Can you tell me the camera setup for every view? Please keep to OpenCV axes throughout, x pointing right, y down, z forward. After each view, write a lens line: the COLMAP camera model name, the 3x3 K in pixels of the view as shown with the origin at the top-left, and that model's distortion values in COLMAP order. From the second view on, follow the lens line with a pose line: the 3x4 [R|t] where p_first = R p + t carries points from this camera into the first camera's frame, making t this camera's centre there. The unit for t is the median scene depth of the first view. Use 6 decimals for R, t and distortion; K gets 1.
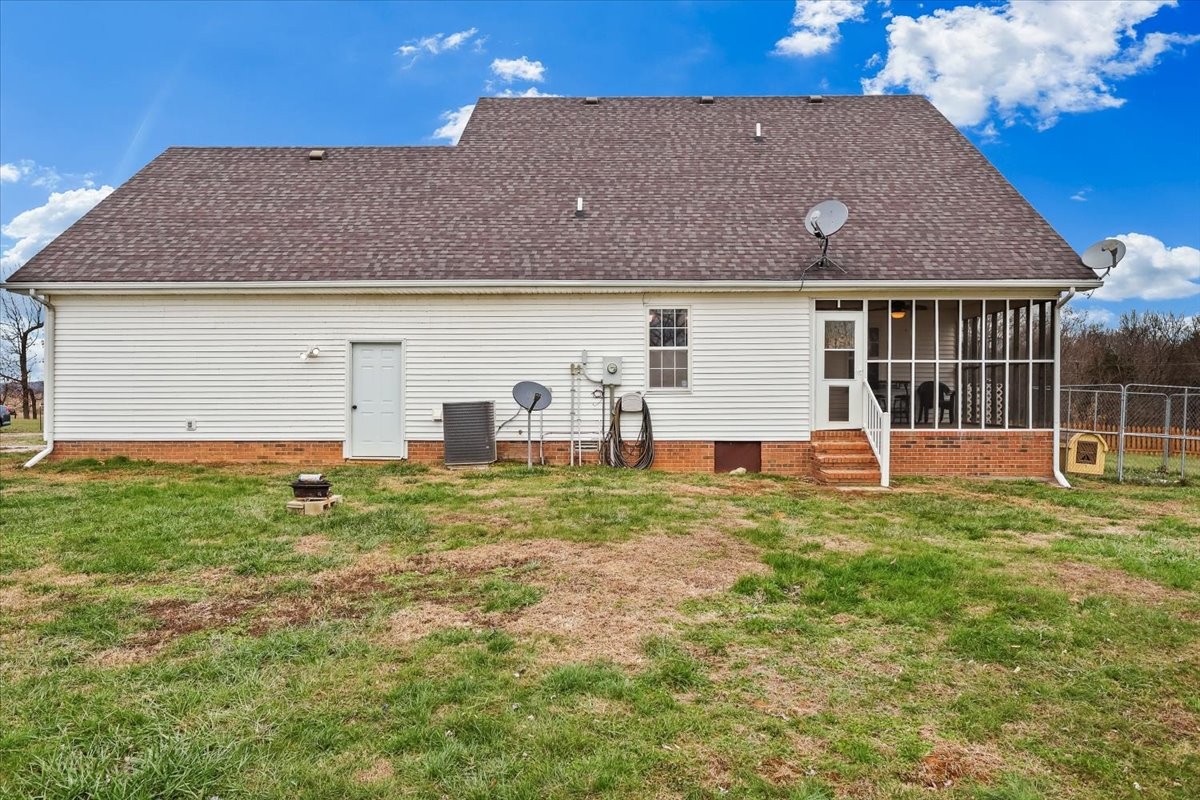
lens RADIAL K [[561.5, 0, 606.9], [0, 561.5, 402.3], [0, 0, 1]] dist [0.000828, 0.000159]
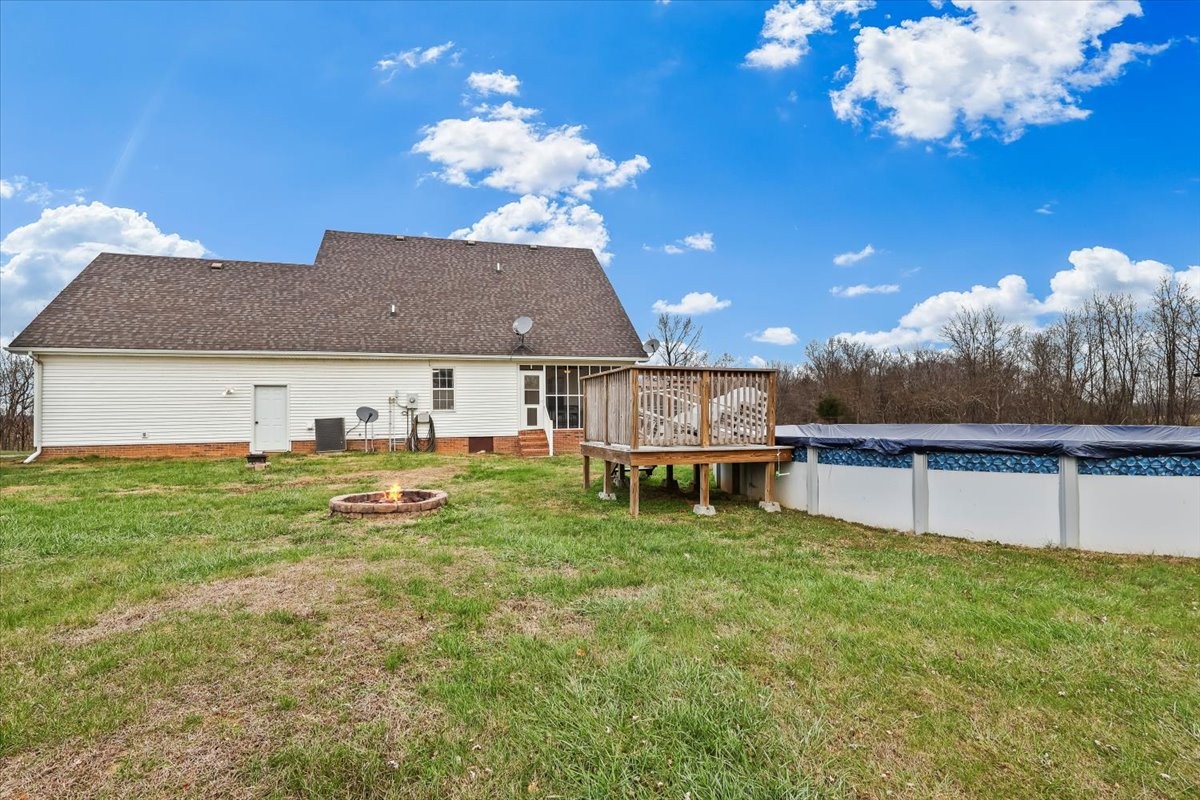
lens RADIAL K [[561.4, 0, 599.8], [0, 561.4, 419.5], [0, 0, 1]] dist [0.000898, 0.000056]
pose [[0.956584, -0.014248, 0.291107, 0.061058], [0.020117, 0.999650, -0.017179, 0.050904], [-0.290760, 0.022289, 0.956536, -0.977098]]
